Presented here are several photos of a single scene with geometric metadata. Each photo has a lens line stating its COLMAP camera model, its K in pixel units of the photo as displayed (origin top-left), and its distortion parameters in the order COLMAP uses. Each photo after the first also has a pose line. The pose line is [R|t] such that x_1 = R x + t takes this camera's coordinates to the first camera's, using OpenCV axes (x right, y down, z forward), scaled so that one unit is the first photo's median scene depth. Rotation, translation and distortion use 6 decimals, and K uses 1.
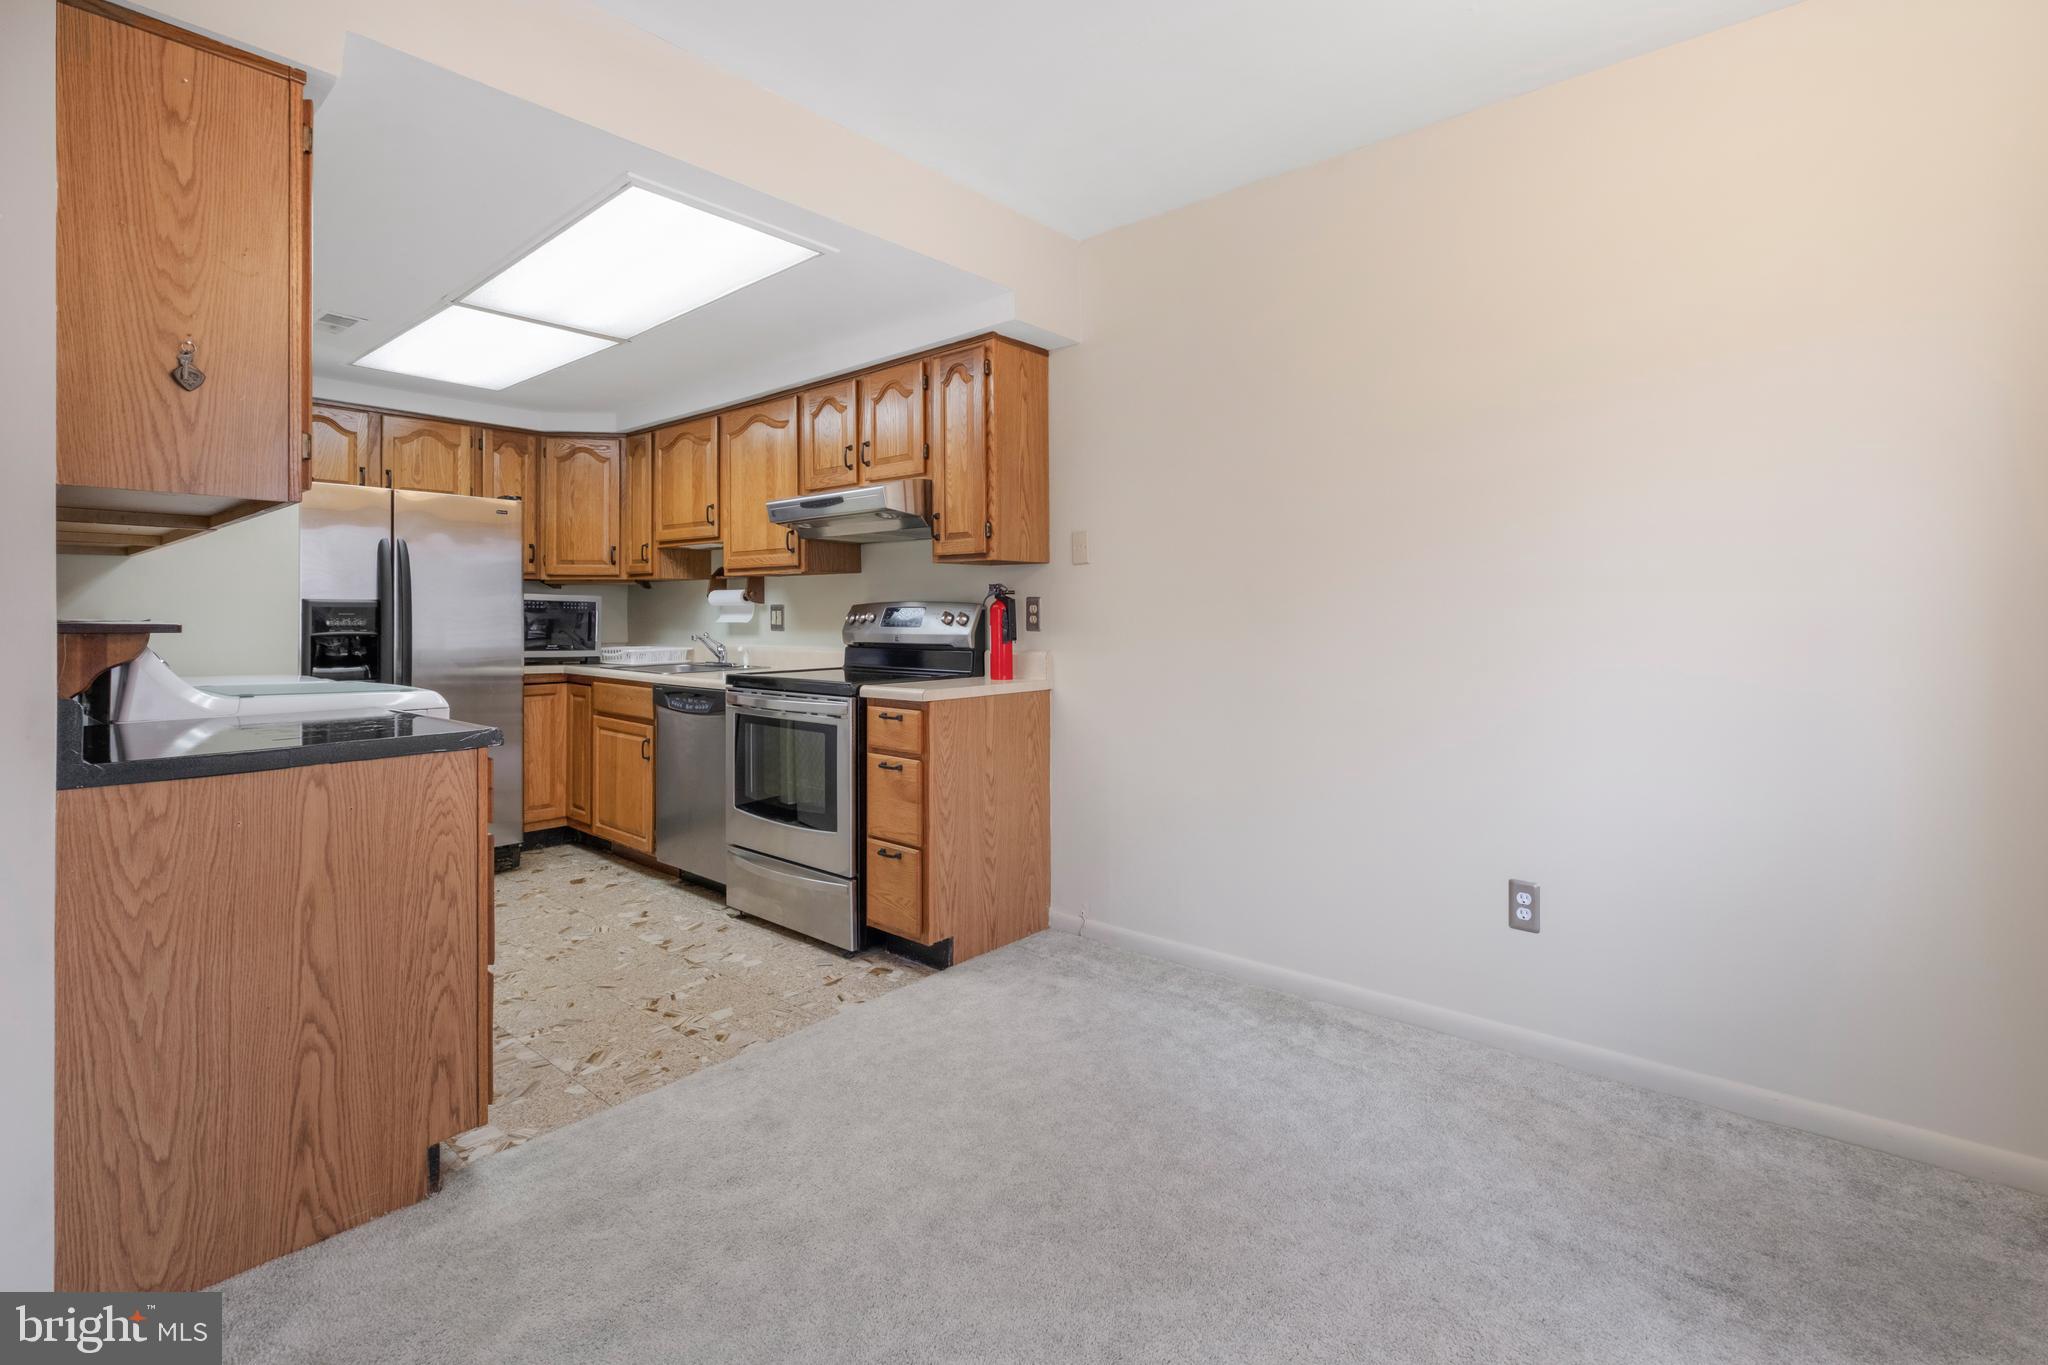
lens RADIAL K [[931.8, 0, 1017.9], [0, 931.8, 614.7], [0, 0, 1]] dist [-0.004310, -0.000689]
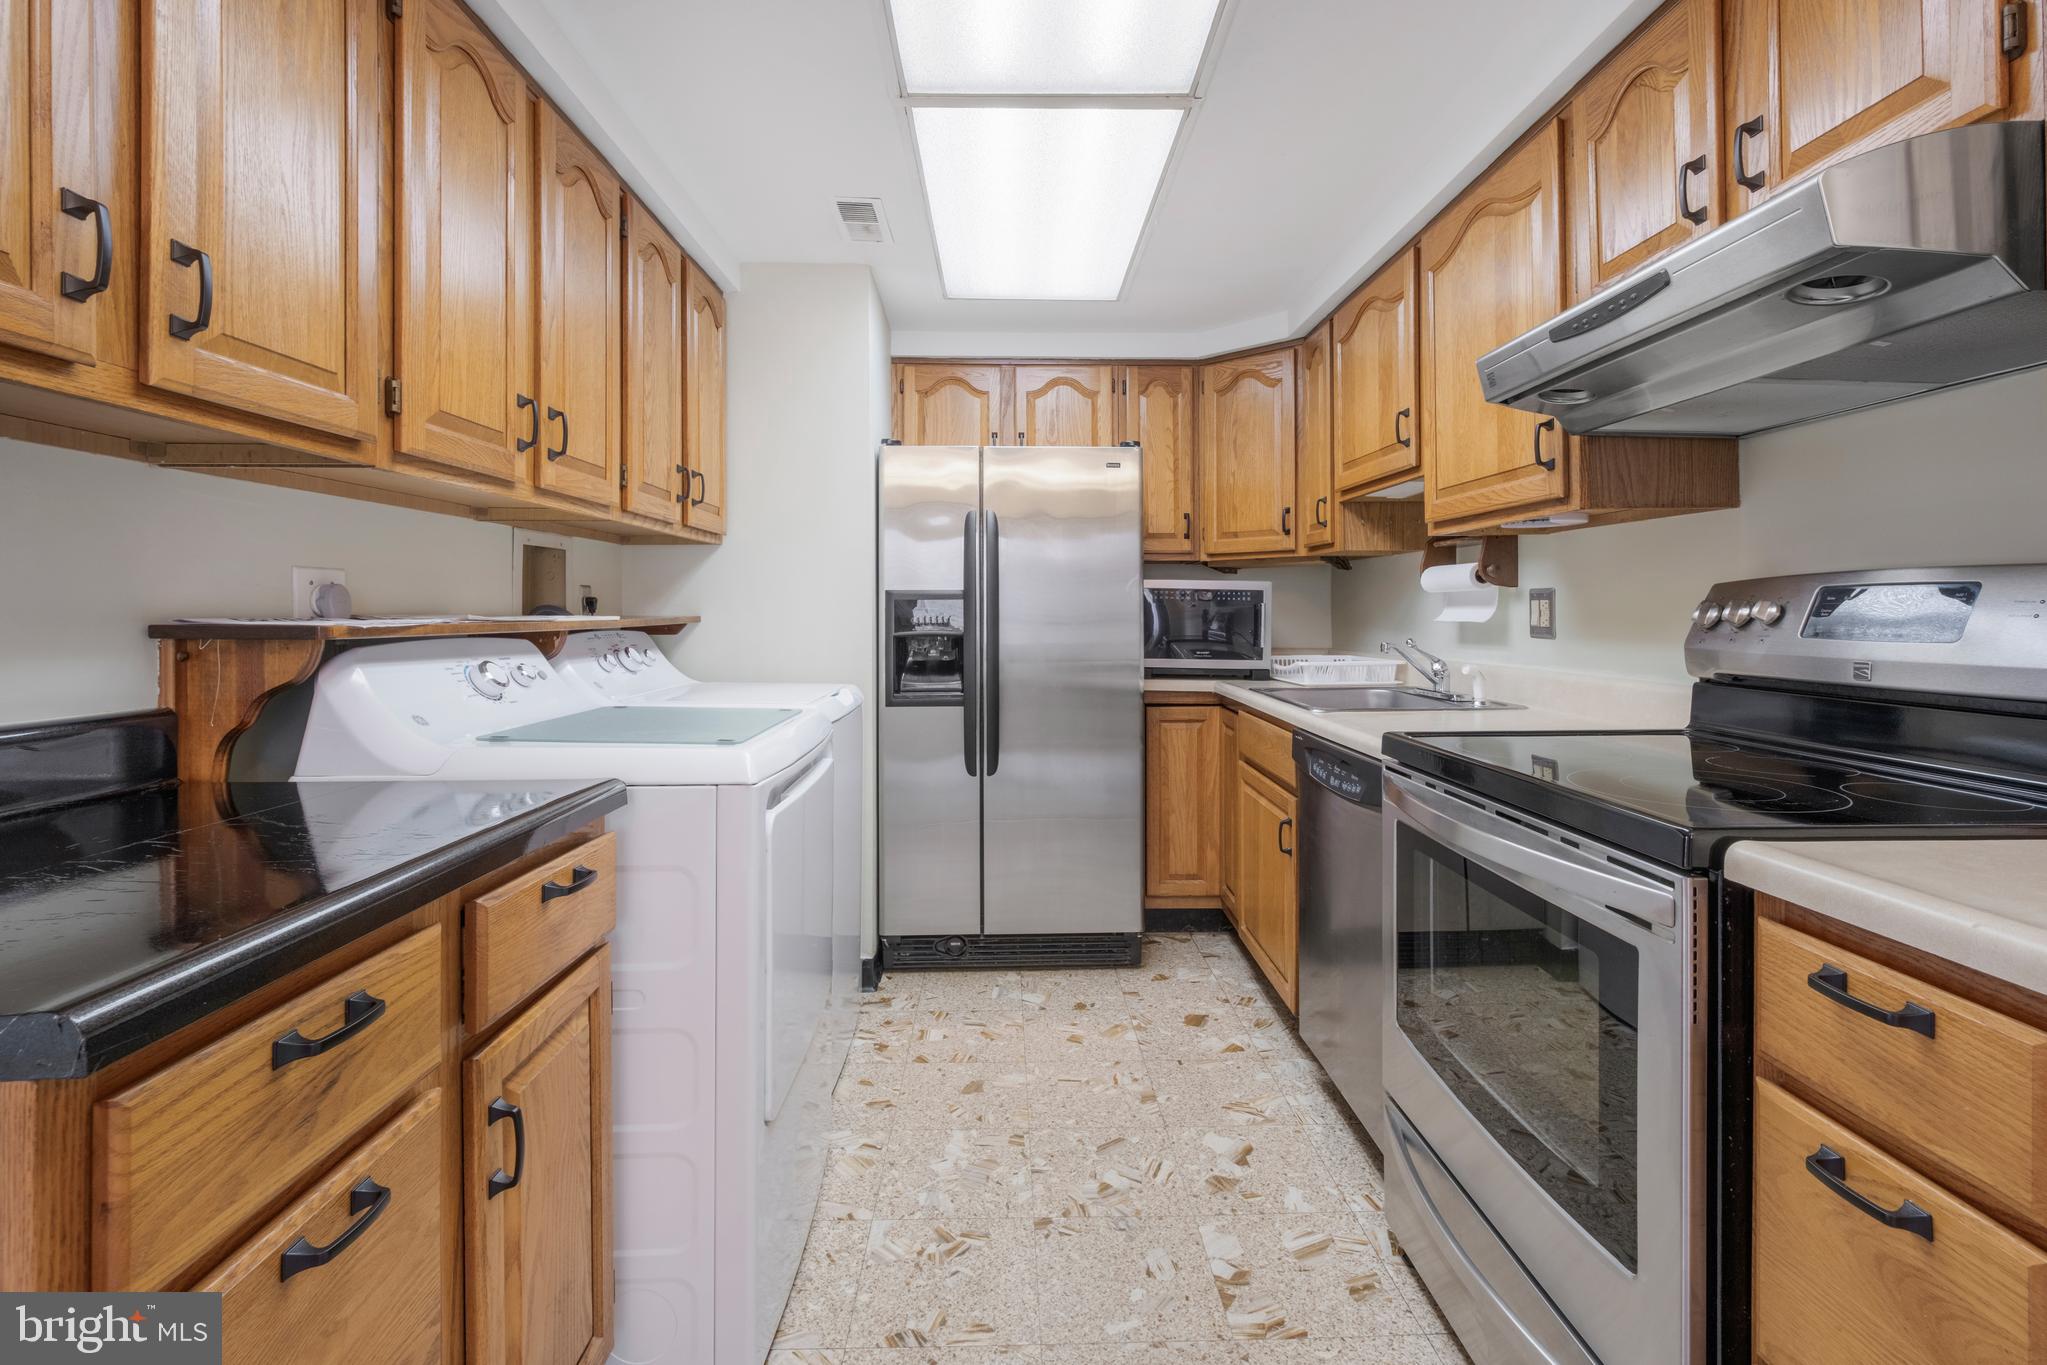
lens RADIAL K [[931.3, 0, 1016.8], [0, 931.3, 610.3], [0, 0, 1]] dist [-0.004310, -0.000689]
pose [[0.670775, -0.001941, -0.741658, -0.072582], [0.002419, 0.999997, -0.000429, 0.001297], [0.741657, -0.001506, 0.670778, 0.454420]]
